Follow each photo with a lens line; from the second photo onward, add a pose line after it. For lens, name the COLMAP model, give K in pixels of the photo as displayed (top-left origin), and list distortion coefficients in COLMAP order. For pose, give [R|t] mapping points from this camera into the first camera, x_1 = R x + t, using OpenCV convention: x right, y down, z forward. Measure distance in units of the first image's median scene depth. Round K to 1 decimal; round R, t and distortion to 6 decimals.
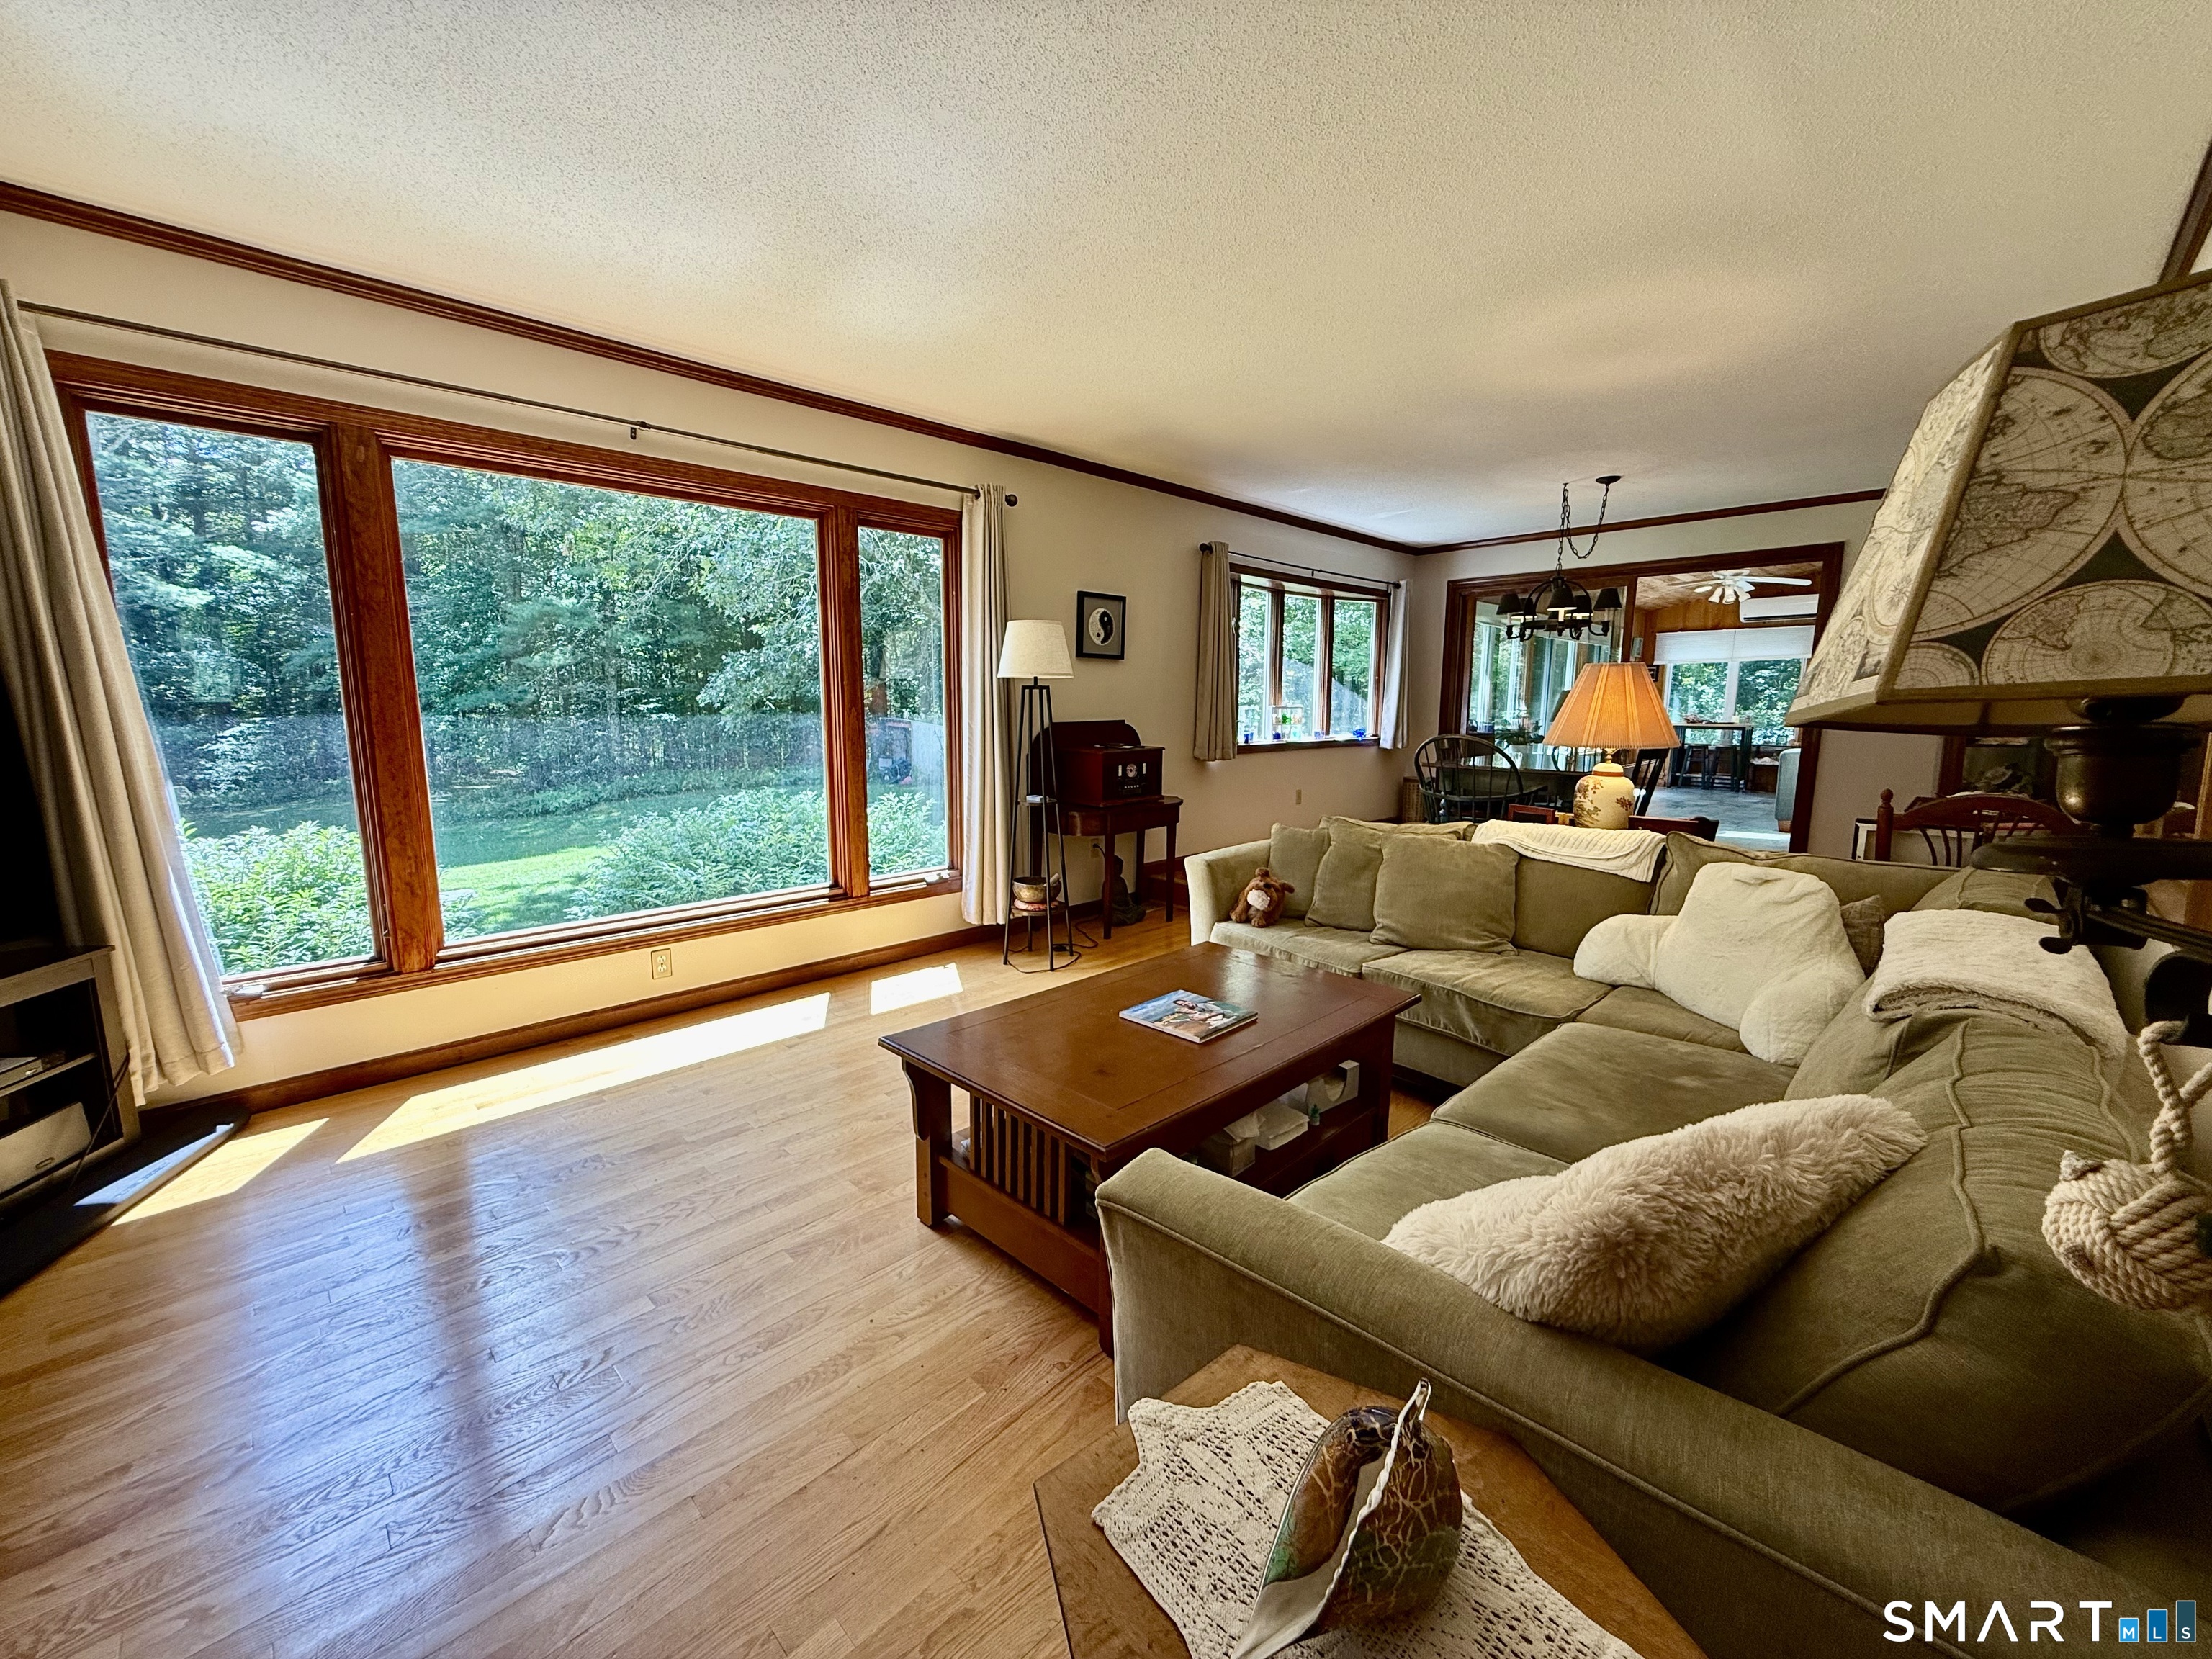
lens RADIAL K [[881.7, 0, 1096.2], [0, 881.7, 829.7], [0, 0, 1]] dist [-0.001140, 0.000610]
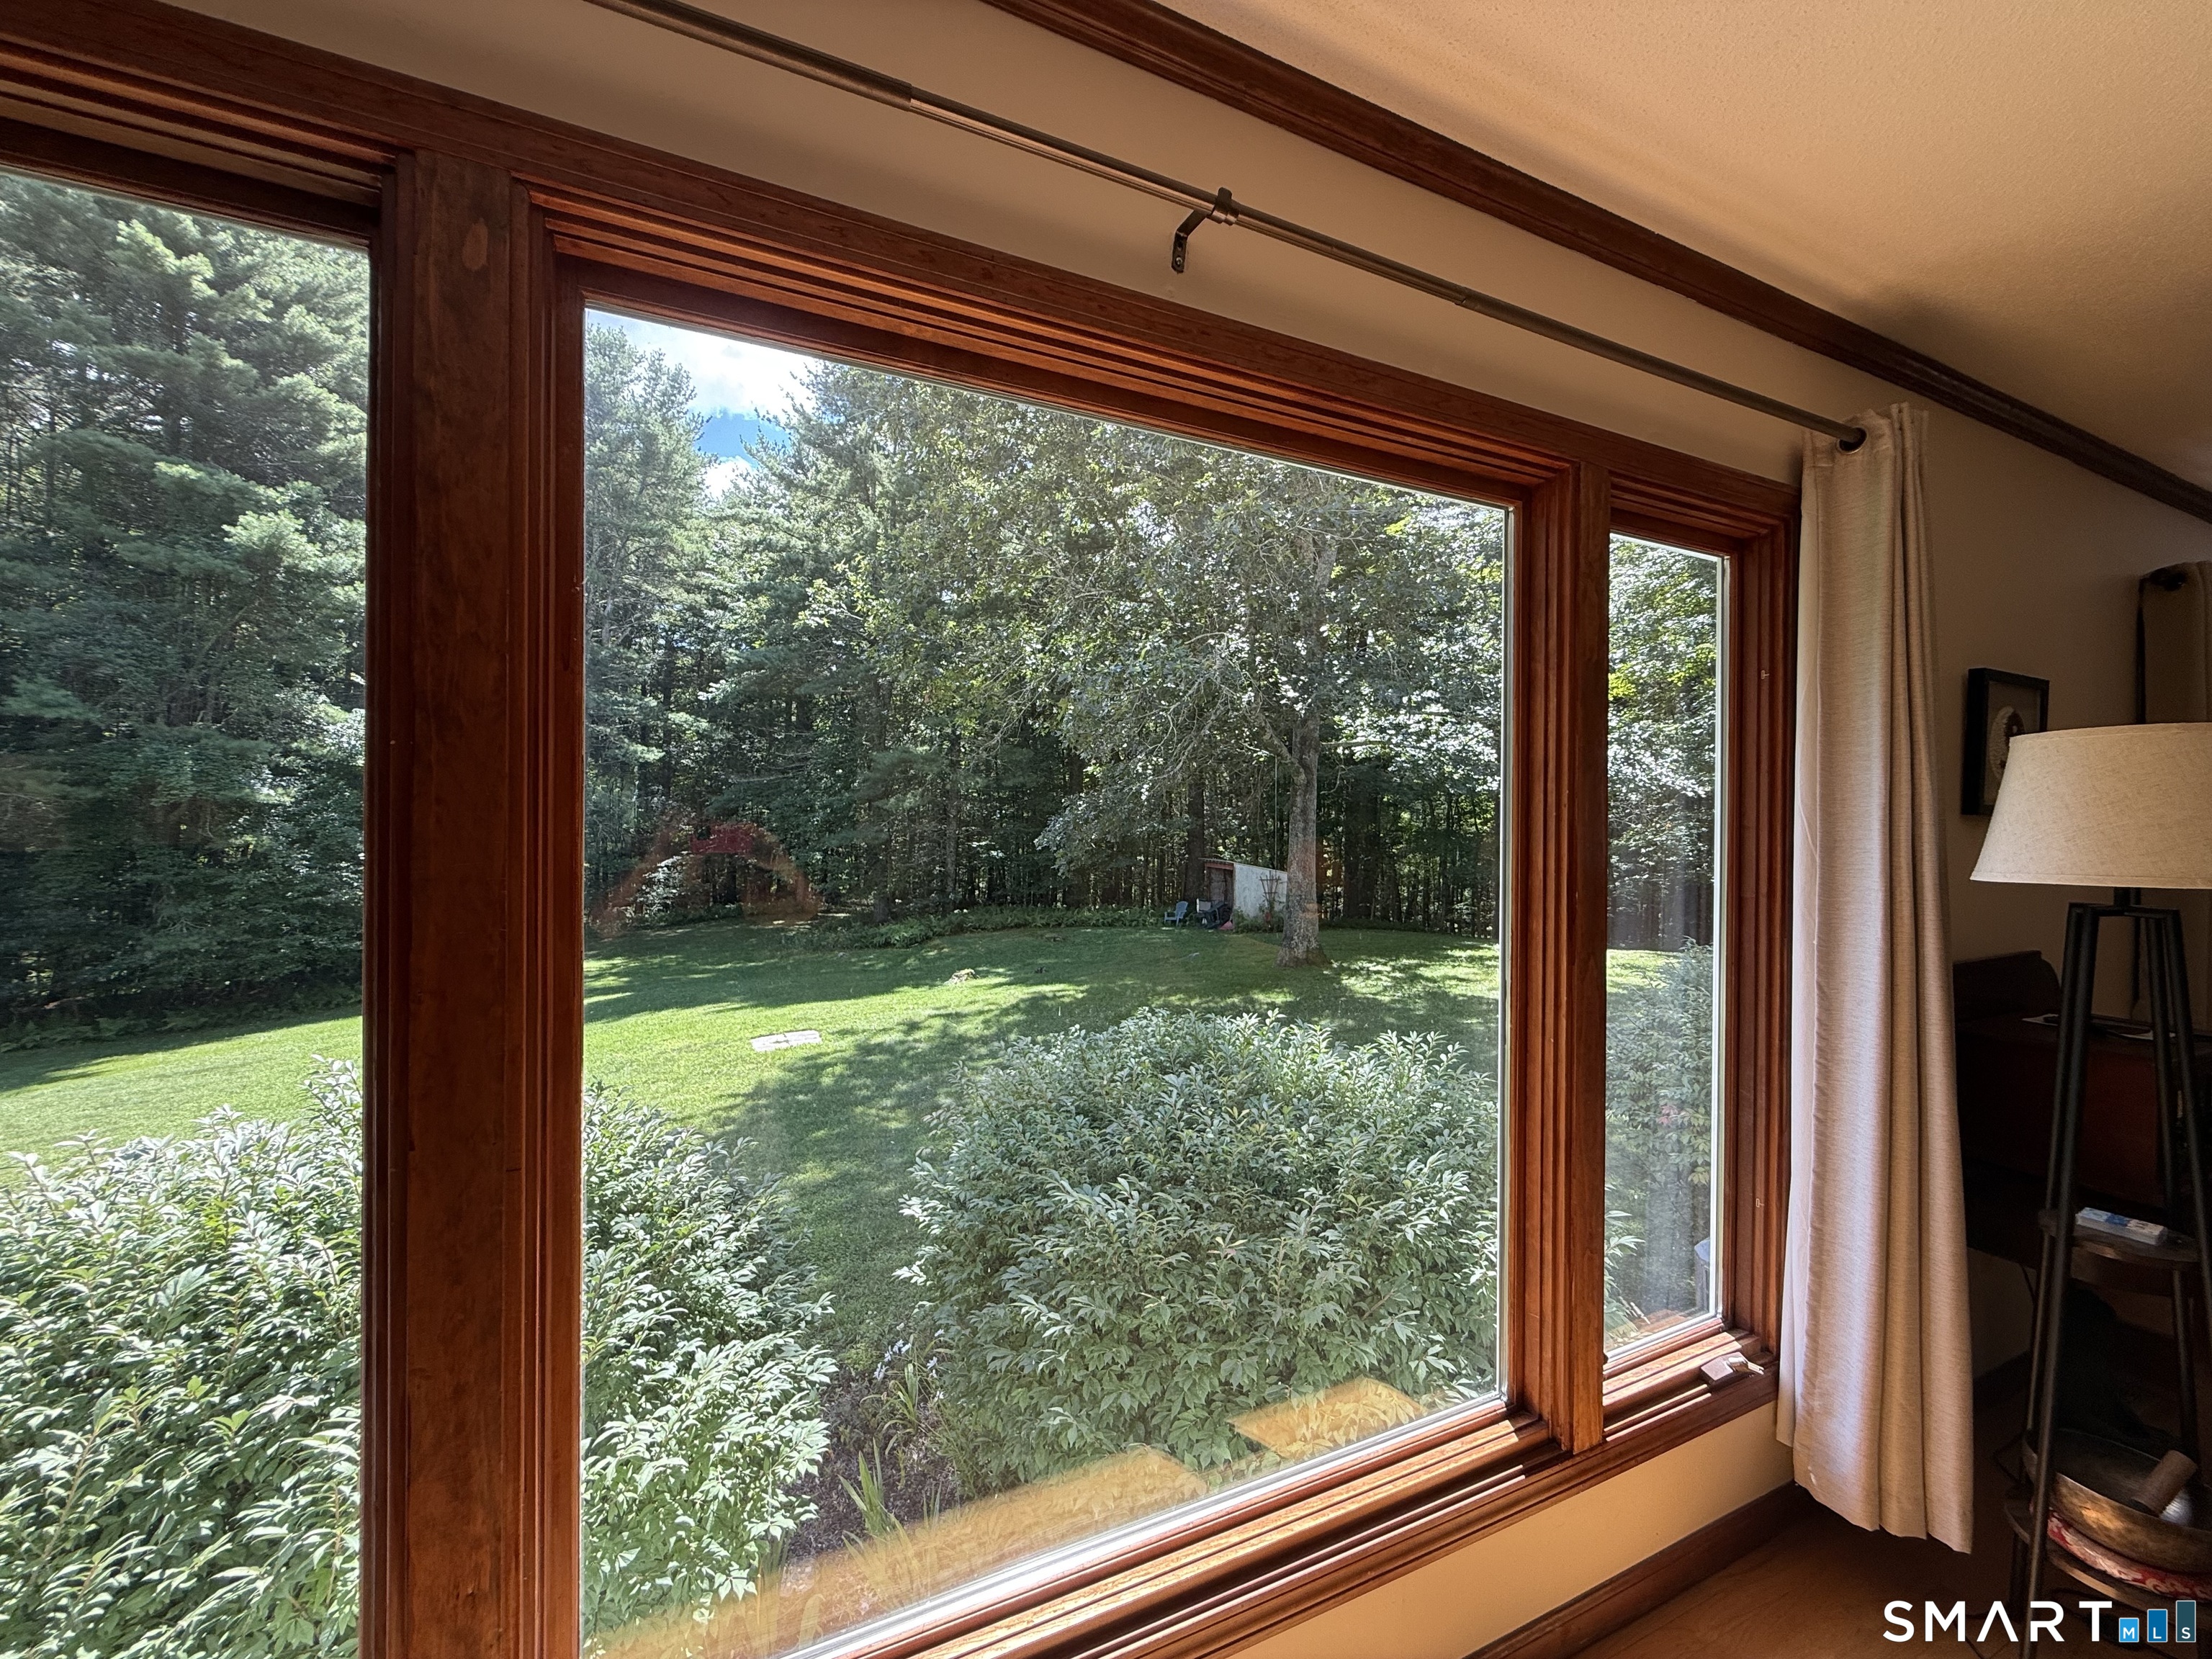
lens RADIAL K [[908.1, 0, 1106.0], [0, 908.1, 829.5], [0, 0, 1]] dist [-0.002497, -0.000137]
pose [[0.947312, 0.000829, -0.320311, -0.063239], [-0.050160, 0.988043, -0.145789, -0.022470], [0.316361, 0.154175, 0.936027, 0.097807]]
